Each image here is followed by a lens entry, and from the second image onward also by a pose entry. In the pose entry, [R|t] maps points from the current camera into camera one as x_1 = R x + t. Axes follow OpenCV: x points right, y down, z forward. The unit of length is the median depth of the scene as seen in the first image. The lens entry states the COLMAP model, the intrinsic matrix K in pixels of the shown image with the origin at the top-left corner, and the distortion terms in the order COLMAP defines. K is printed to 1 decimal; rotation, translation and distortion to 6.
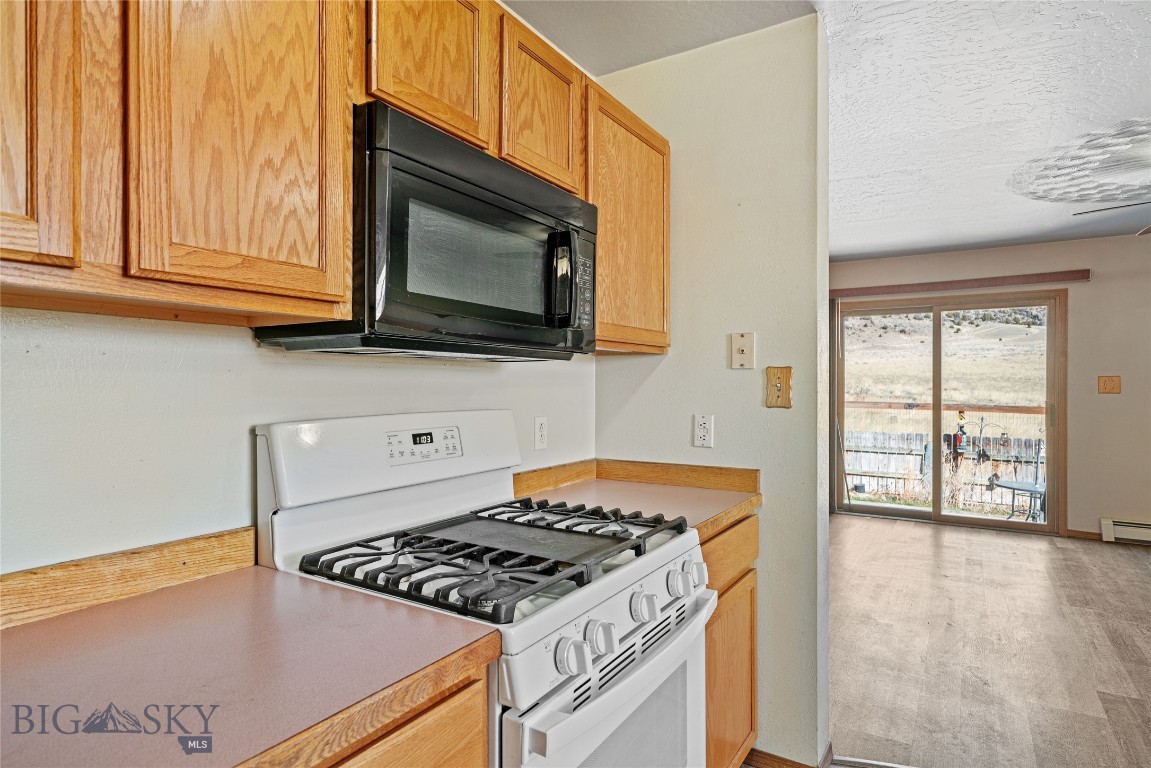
lens RADIAL K [[630.6, 0, 575.5], [0, 630.6, 384.0], [0, 0, 1]] dist [0.001925, -0.000100]
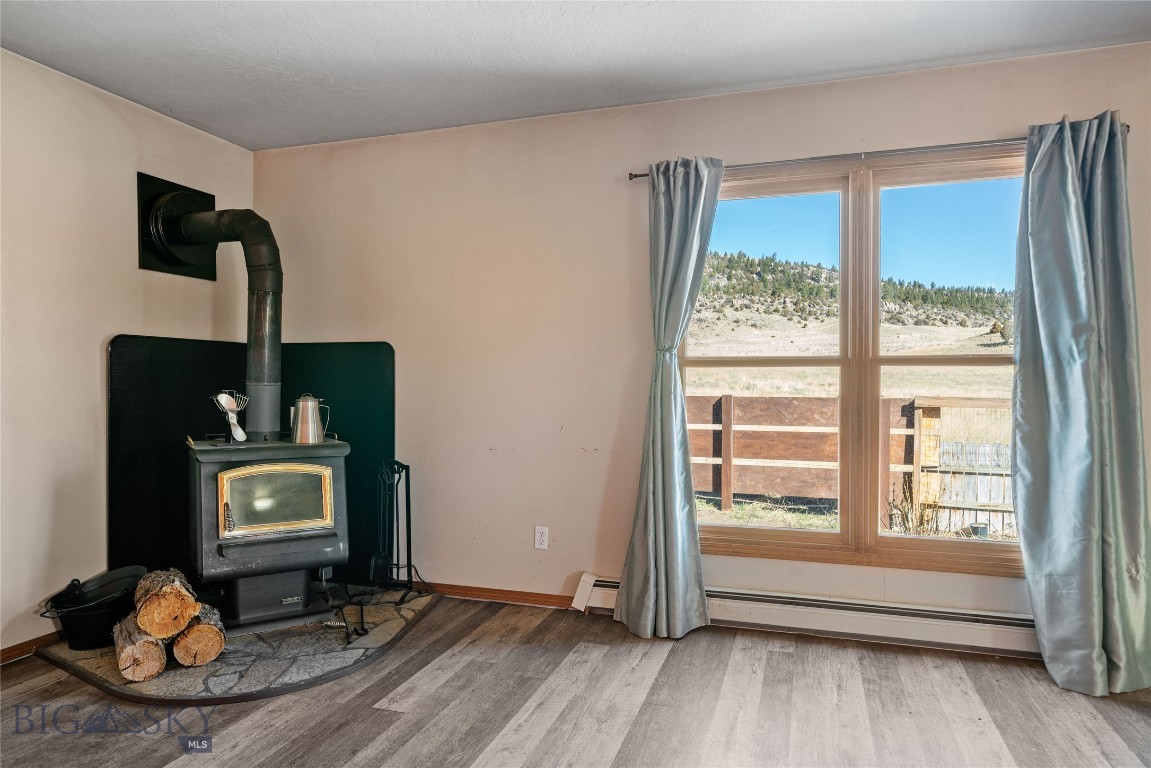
lens RADIAL K [[715.8, 0, 584.7], [0, 715.8, 377.5], [0, 0, 1]] dist [-0.000315, 0.000249]
pose [[0.969766, 0.000262, 0.244035, -0.303709], [0.000669, 0.999993, -0.003732, 0.022772], [-0.244034, 0.003783, 0.969759, 0.907117]]
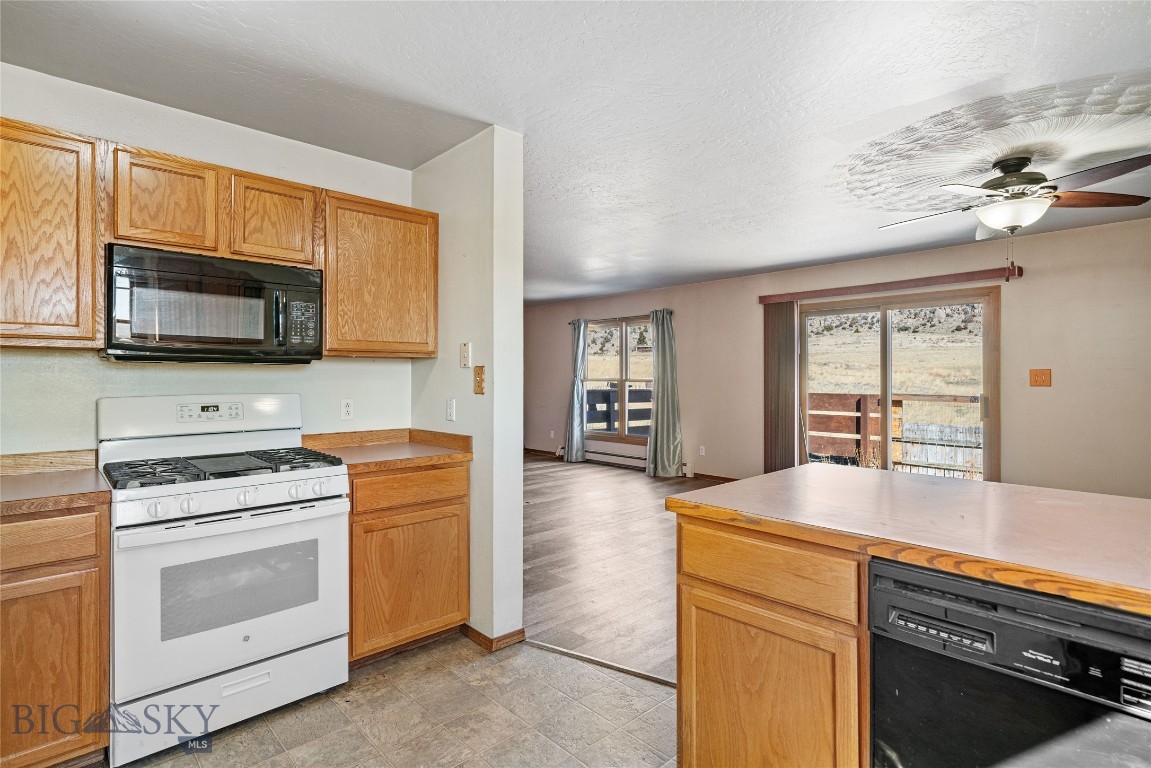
lens RADIAL K [[570.0, 0, 574.3], [0, 570.0, 376.7], [0, 0, 1]] dist [0.000486, 0.000037]
pose [[0.965794, -0.001568, -0.259306, 0.343339], [0.001178, 0.999998, -0.001662, -0.000185], [0.259308, 0.001299, 0.965794, -0.087577]]
